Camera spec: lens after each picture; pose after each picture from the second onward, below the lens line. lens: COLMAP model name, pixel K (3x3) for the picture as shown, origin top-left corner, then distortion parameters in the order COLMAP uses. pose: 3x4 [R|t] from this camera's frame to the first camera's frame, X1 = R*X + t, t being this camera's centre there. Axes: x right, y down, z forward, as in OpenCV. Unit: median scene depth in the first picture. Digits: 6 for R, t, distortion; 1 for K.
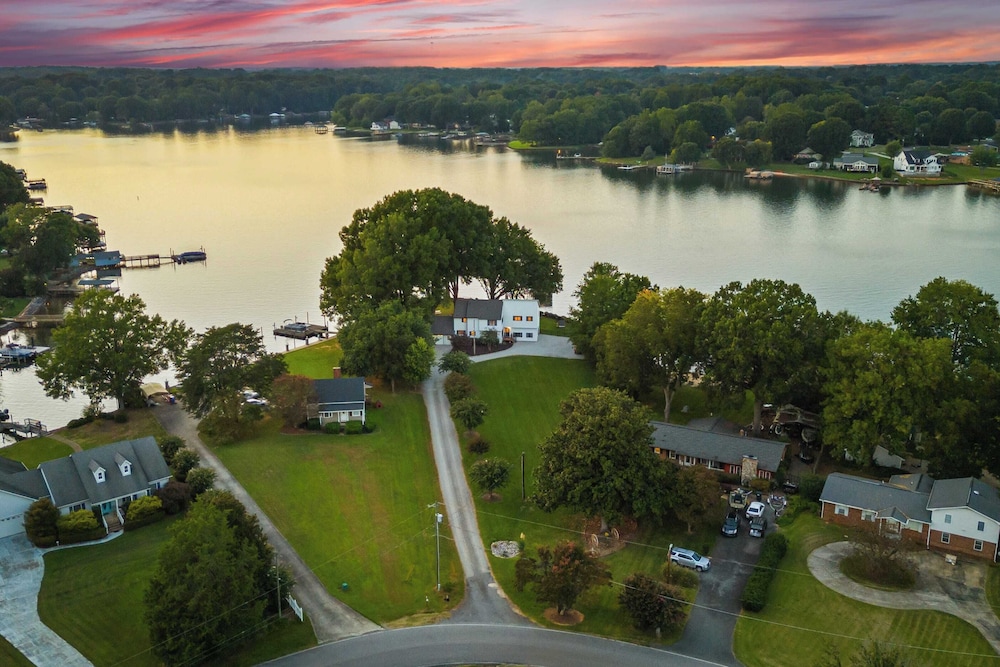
lens RADIAL K [[917.4, 0, 496.8], [0, 917.4, 320.7], [0, 0, 1]] dist [0.069782, -0.097748]
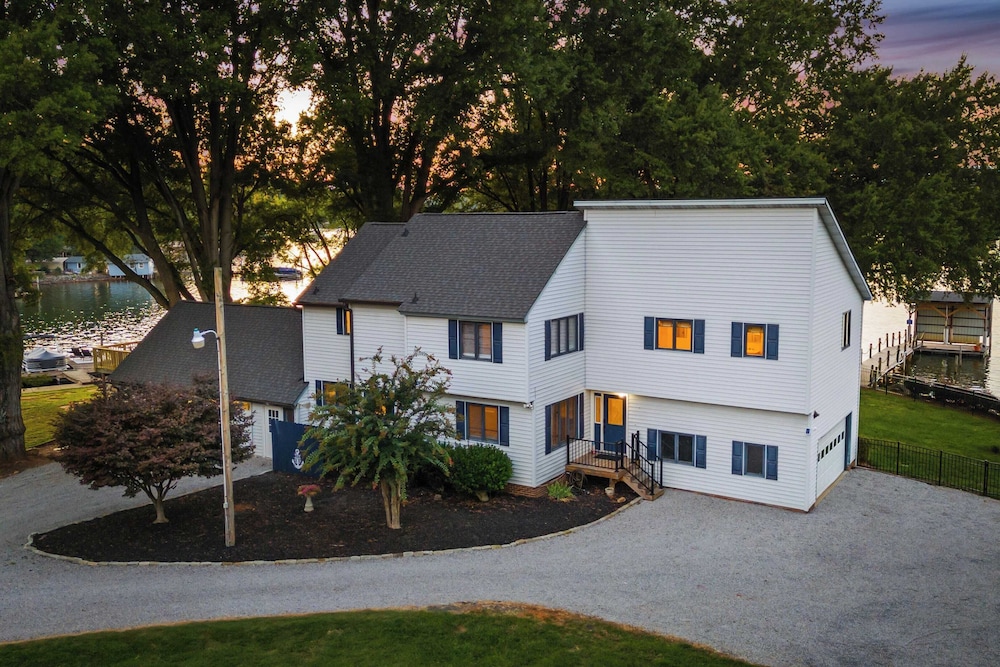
lens RADIAL K [[917.4, 0, 496.8], [0, 917.4, 320.7], [0, 0, 1]] dist [0.069782, -0.097748]
pose [[0.899247, 0.048031, -0.434796, 0.019196], [-0.110188, 0.986775, -0.118884, 0.005007], [0.423336, 0.154815, 0.892647, 0.266431]]
